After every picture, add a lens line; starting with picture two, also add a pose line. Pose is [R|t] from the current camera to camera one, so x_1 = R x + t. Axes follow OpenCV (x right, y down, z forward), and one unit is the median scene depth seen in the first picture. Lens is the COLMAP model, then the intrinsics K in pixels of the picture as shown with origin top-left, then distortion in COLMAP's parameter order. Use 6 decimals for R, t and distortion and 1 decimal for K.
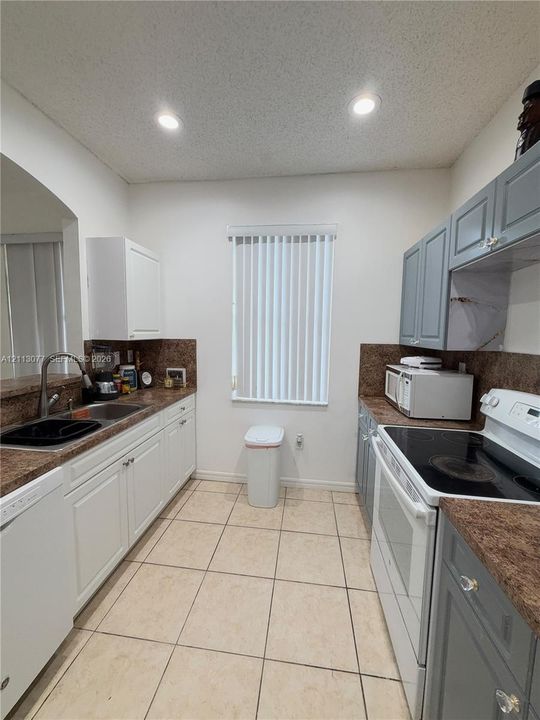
lens RADIAL K [[284.1, 0, 273.2], [0, 284.1, 358.7], [0, 0, 1]] dist [-0.000710, 0.000018]
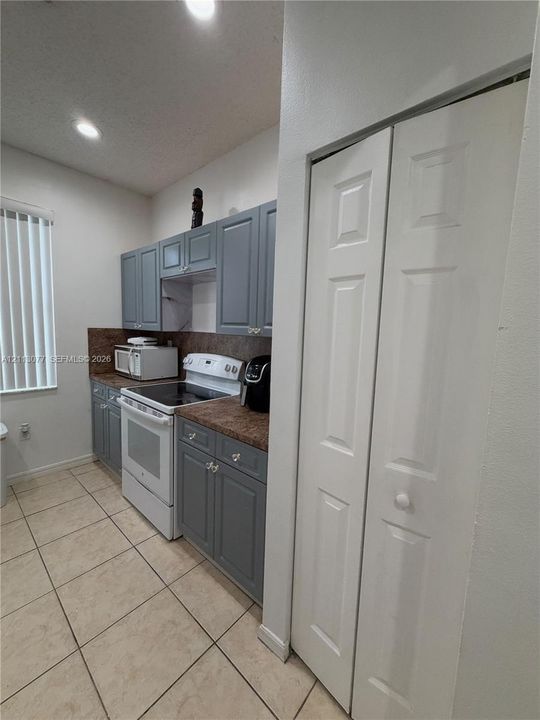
lens RADIAL K [[284.1, 0, 269.9], [0, 284.1, 357.5], [0, 0, 1]] dist [-0.000710, 0.000018]
pose [[0.560512, -0.083113, 0.823965, -0.259161], [0.051587, 0.996523, 0.065426, 0.031961], [-0.826538, 0.005834, 0.562851, -0.258163]]
